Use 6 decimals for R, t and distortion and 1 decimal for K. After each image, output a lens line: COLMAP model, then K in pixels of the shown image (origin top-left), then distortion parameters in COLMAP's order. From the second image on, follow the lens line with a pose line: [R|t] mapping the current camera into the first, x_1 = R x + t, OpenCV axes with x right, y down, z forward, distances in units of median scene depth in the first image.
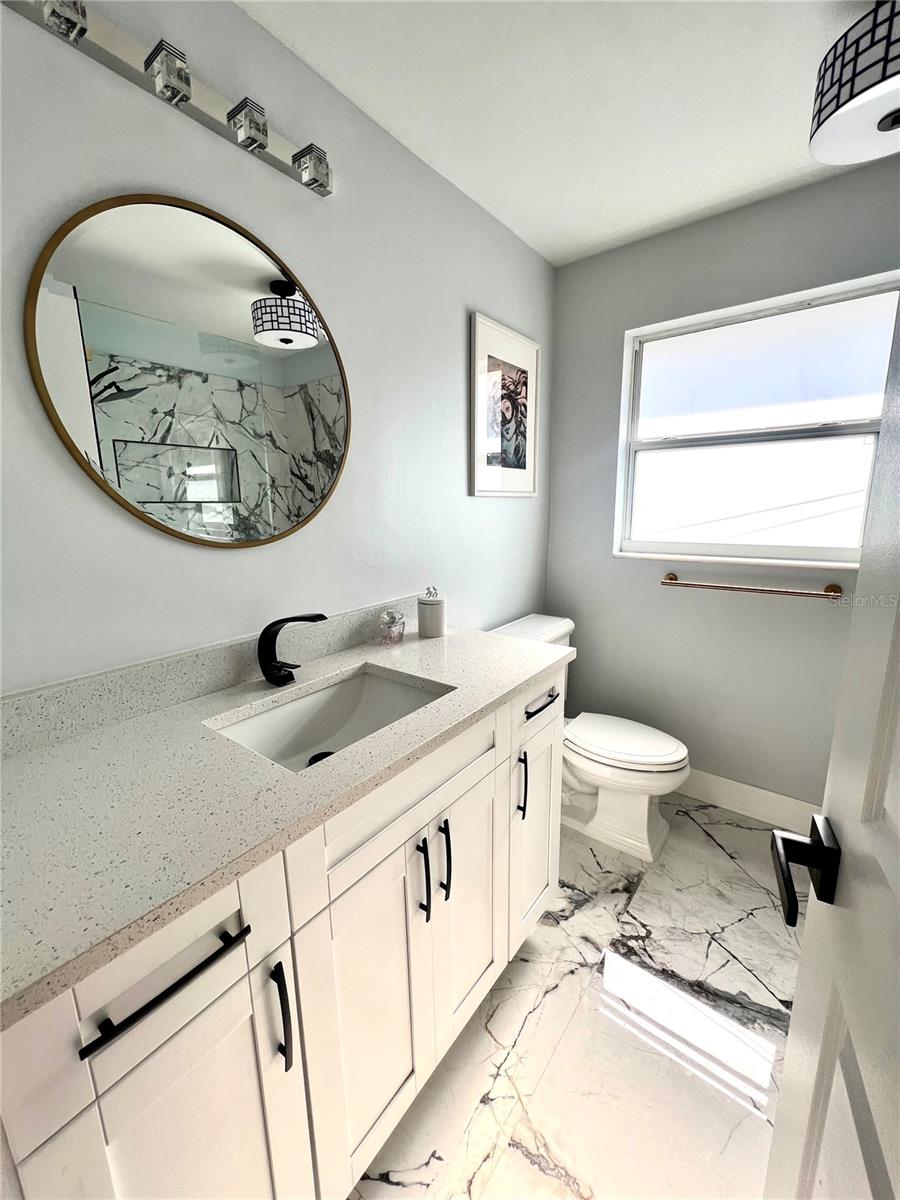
lens RADIAL K [[481.3, 0, 450.0], [0, 481.3, 600.0], [0, 0, 1]] dist [-0.000570, 0.000592]
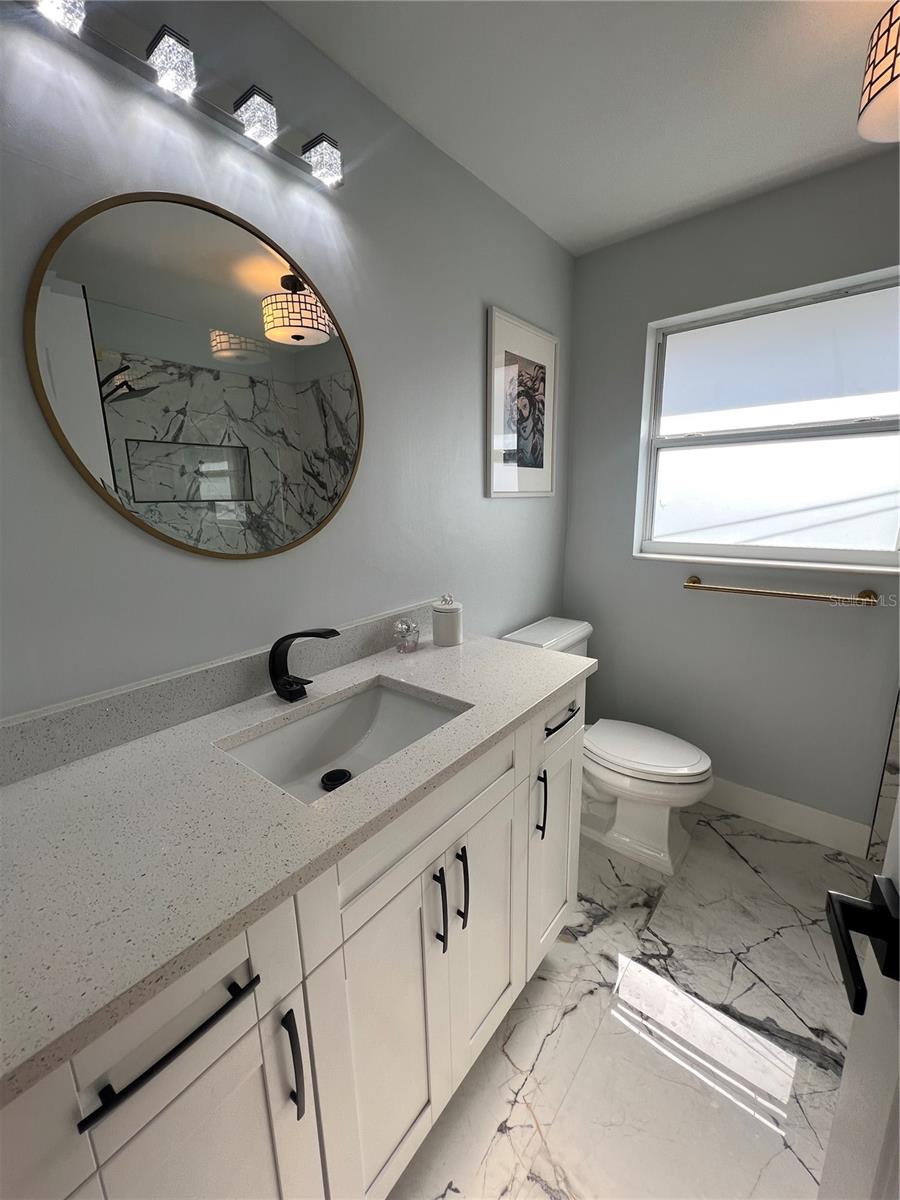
lens RADIAL K [[481.3, 0, 450.0], [0, 481.3, 600.0], [0, 0, 1]] dist [-0.000570, 0.000592]
pose [[0.999677, 0.001282, -0.025375, -0.005534], [-0.000856, 0.999859, 0.016776, -0.024024], [0.025393, -0.016749, 0.999537, 0.023519]]
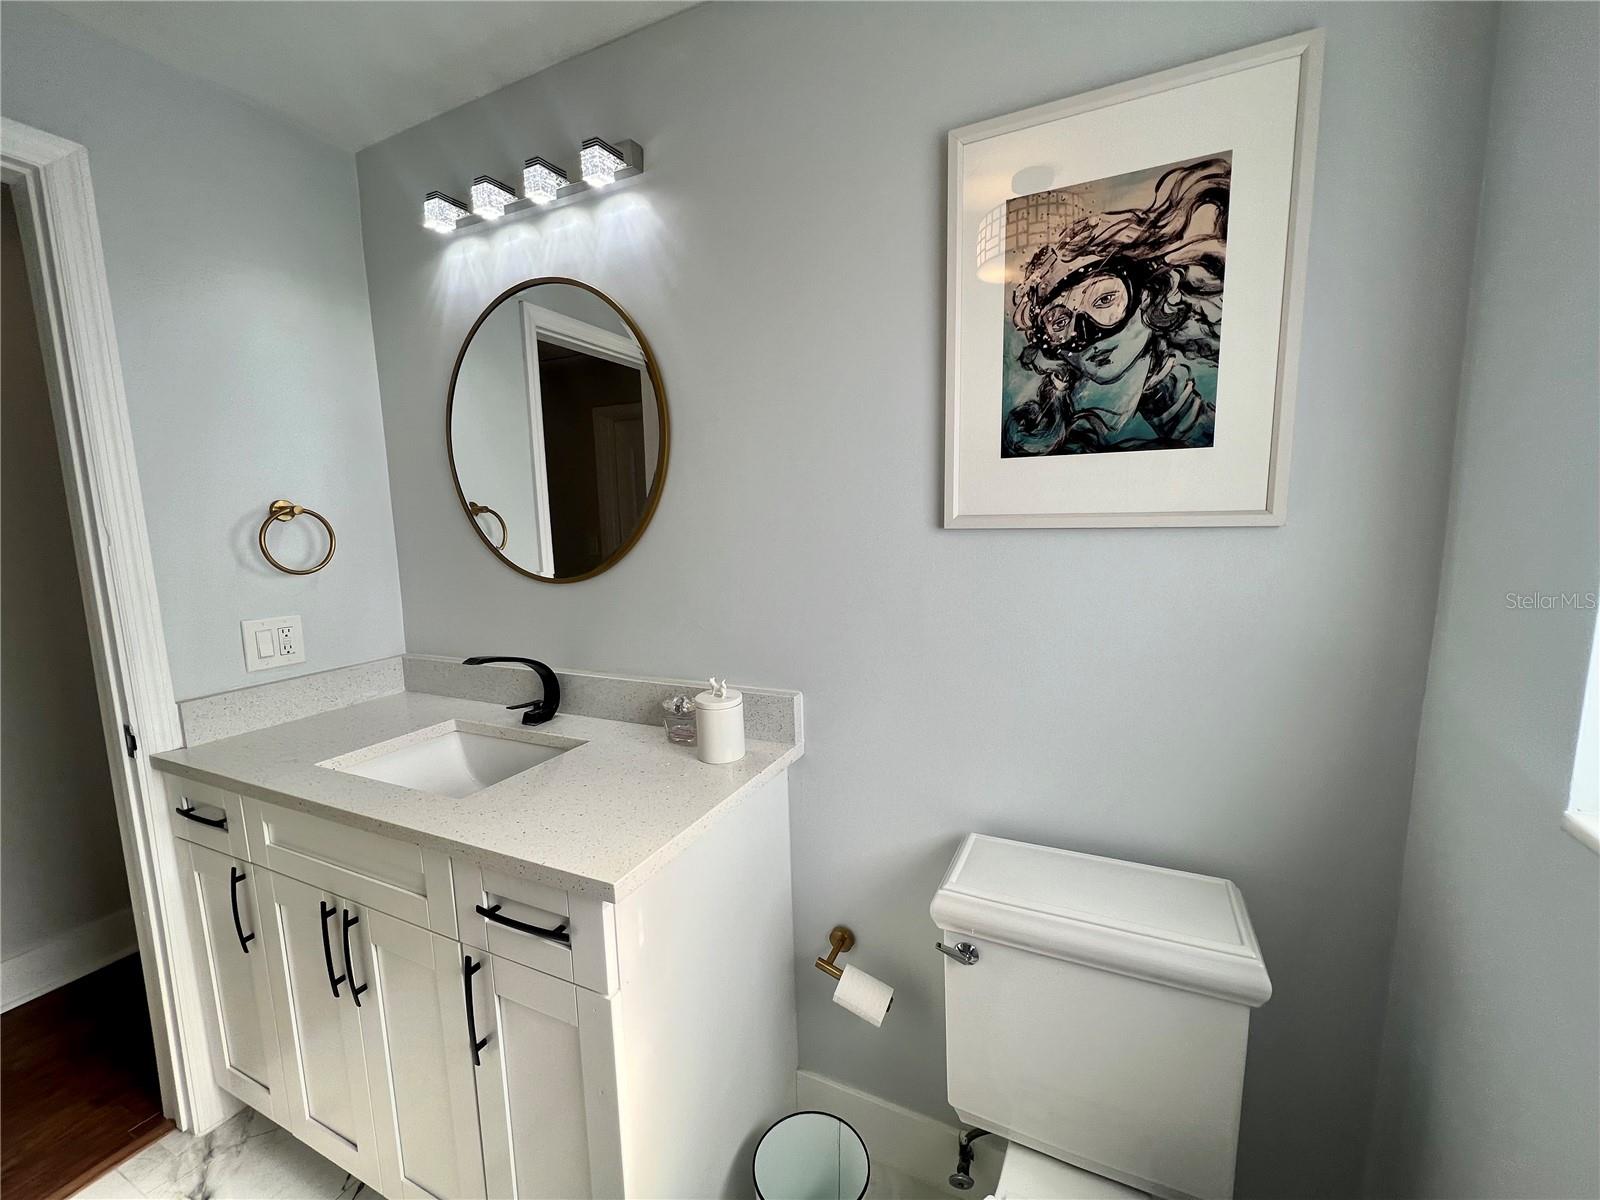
lens RADIAL K [[644.2, 0, 803.7], [0, 644.2, 603.5], [0, 0, 1]] dist [-0.001227, 0.000415]
pose [[0.215702, 0.141604, -0.966137, 0.584226], [-0.175132, 0.978995, 0.104388, -0.173082], [0.960626, 0.146685, 0.235970, 0.681975]]
